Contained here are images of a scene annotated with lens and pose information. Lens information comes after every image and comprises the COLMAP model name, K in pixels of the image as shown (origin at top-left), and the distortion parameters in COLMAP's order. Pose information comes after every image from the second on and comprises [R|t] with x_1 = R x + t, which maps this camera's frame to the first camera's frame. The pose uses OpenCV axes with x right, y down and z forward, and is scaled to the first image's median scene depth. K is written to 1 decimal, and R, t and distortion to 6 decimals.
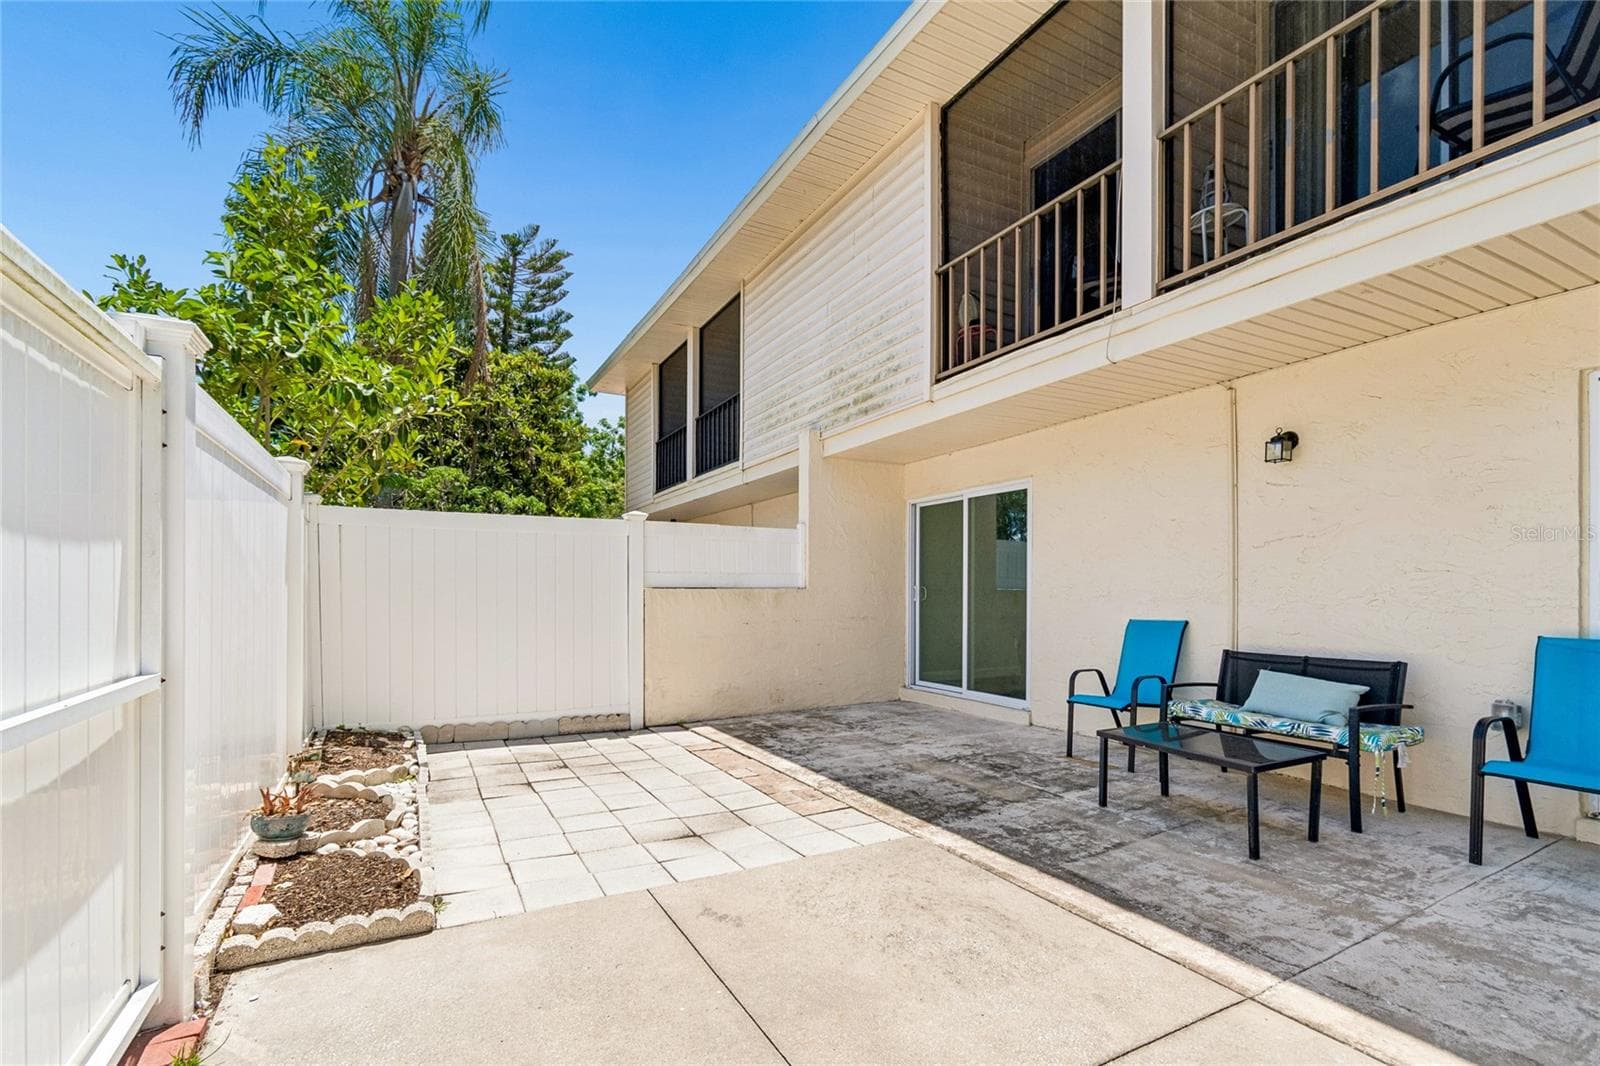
lens RADIAL K [[729.9, 0, 802.3], [0, 729.9, 574.5], [0, 0, 1]] dist [0.002700, -0.000139]
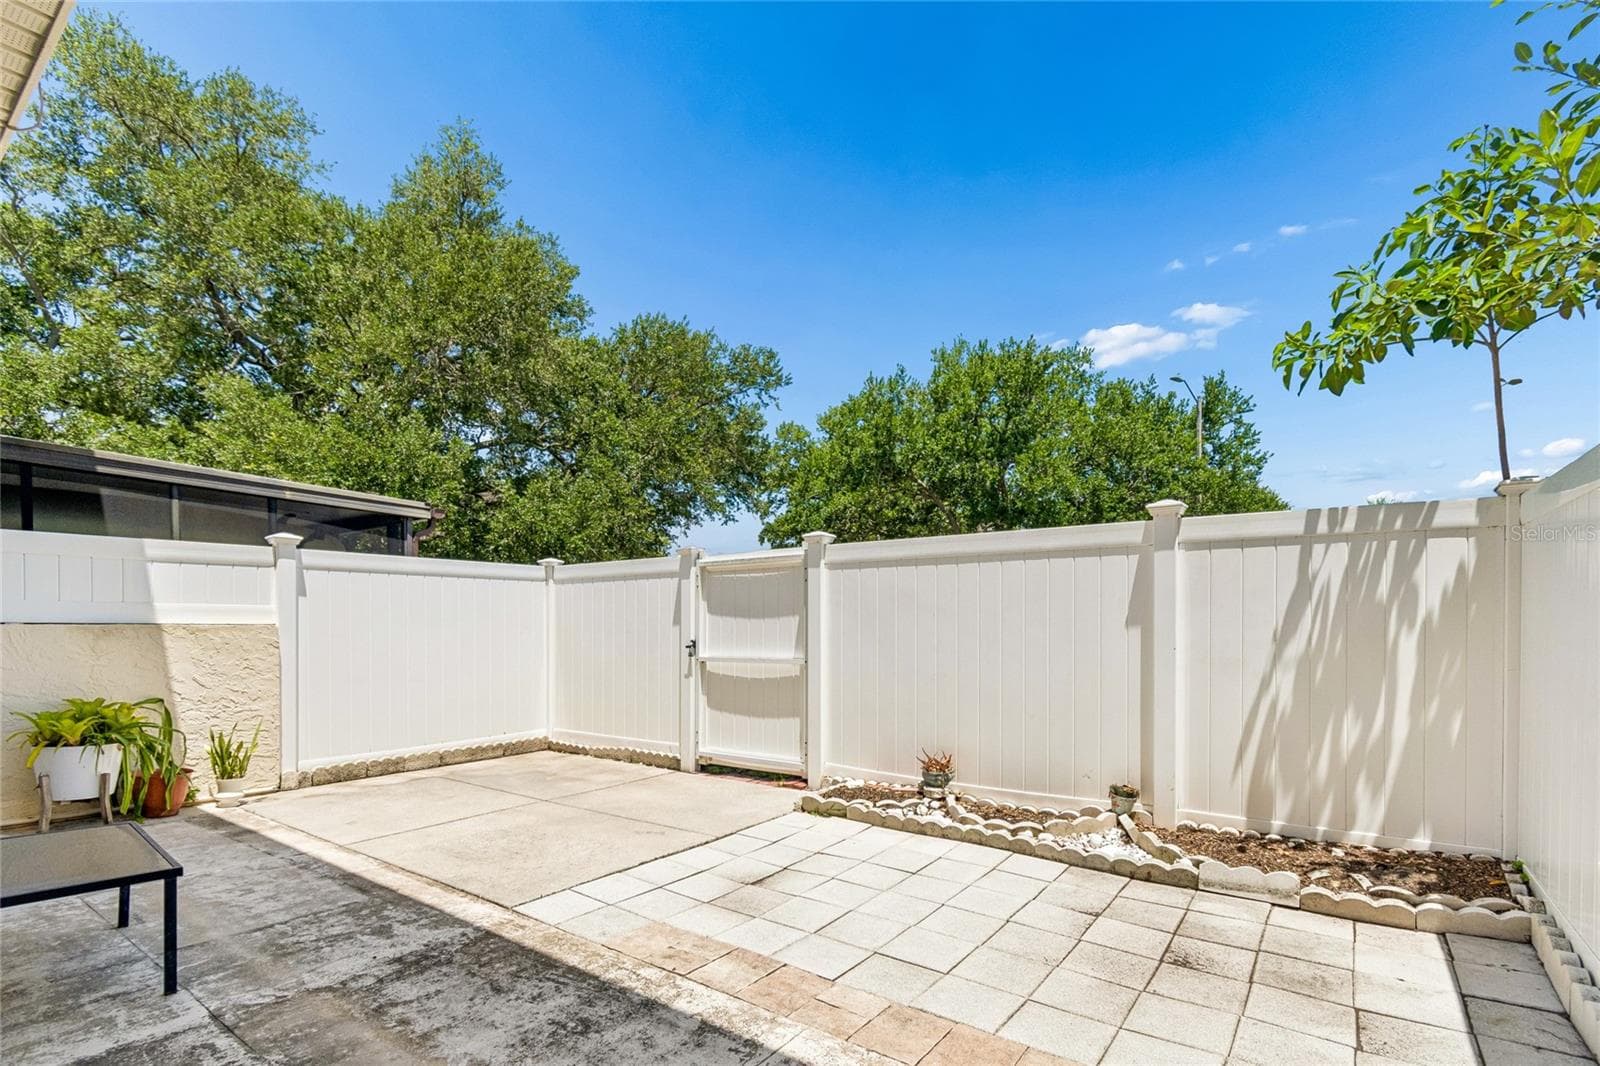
lens RADIAL K [[755.7, 0, 804.3], [0, 755.7, 630.7], [0, 0, 1]] dist [0.002847, 0.000354]
pose [[-0.896243, 0.002143, -0.443558, 0.199798], [0.009186, 0.999864, -0.013731, 0.027747], [0.443468, -0.016381, -0.896140, 1.641469]]
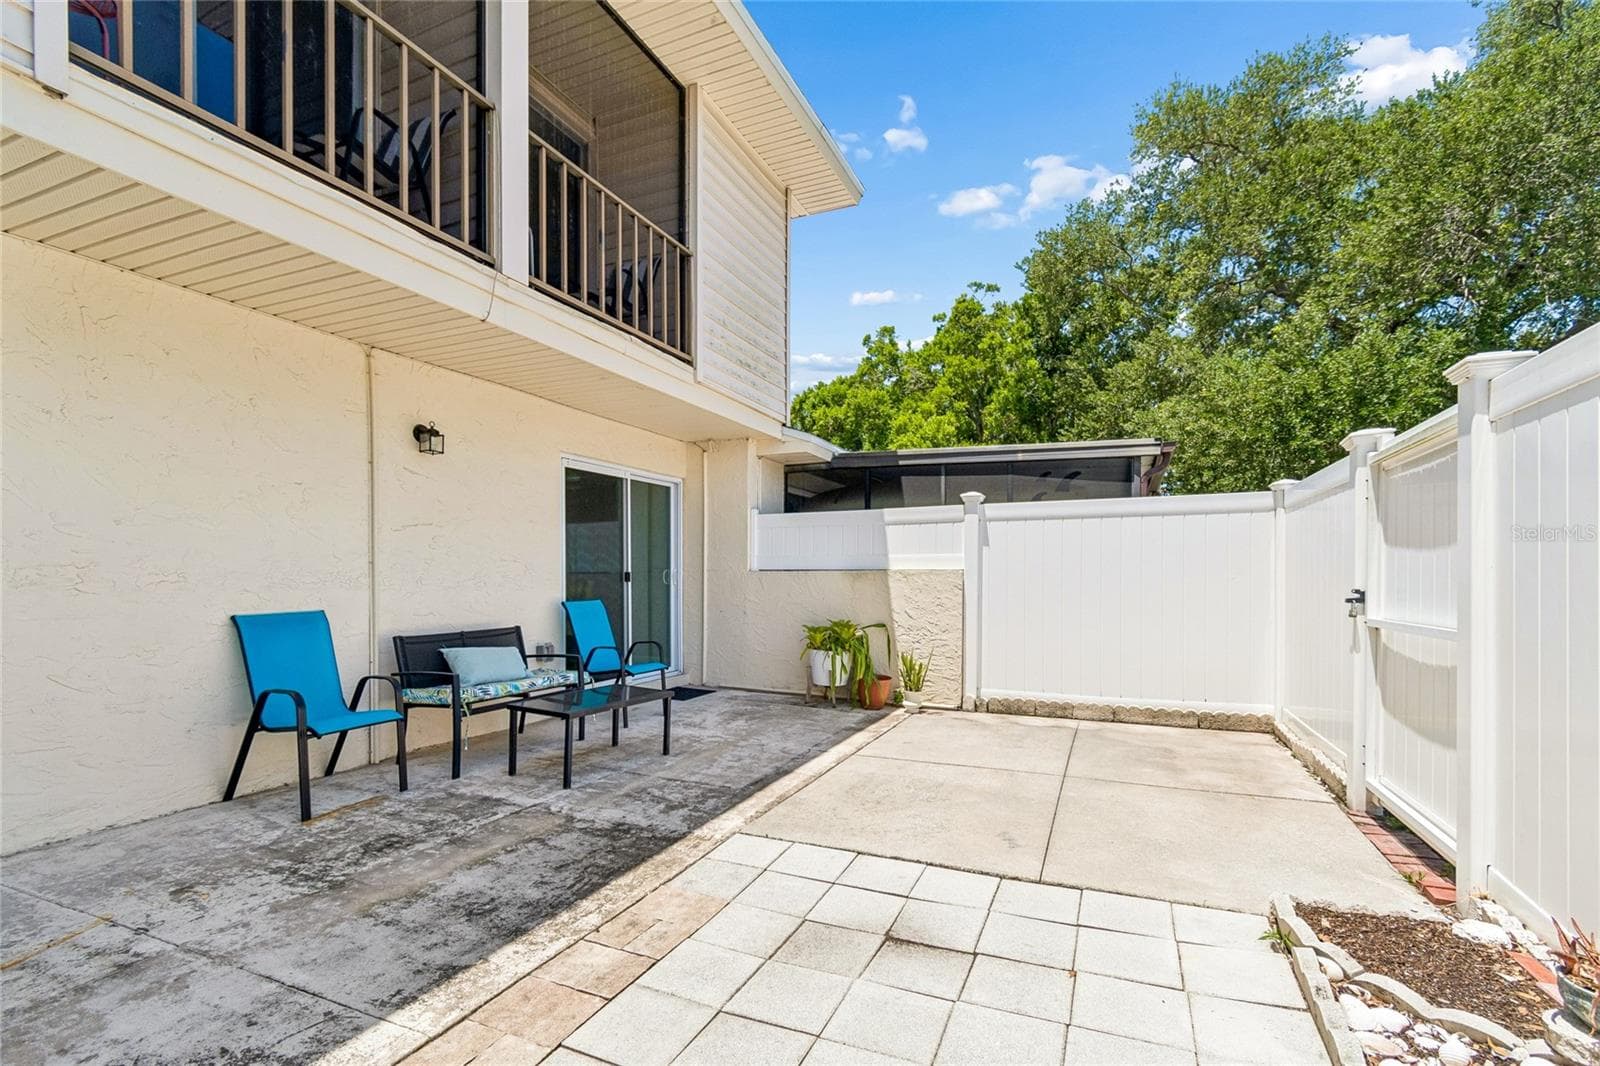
lens RADIAL K [[729.9, 0, 802.3], [0, 729.9, 574.5], [0, 0, 1]] dist [0.002700, -0.000139]
pose [[-0.621405, 0.002717, 0.783485, -0.525642], [-0.017478, 0.999697, -0.017329, 0.031848], [-0.783294, -0.024462, -0.621169, 1.255681]]
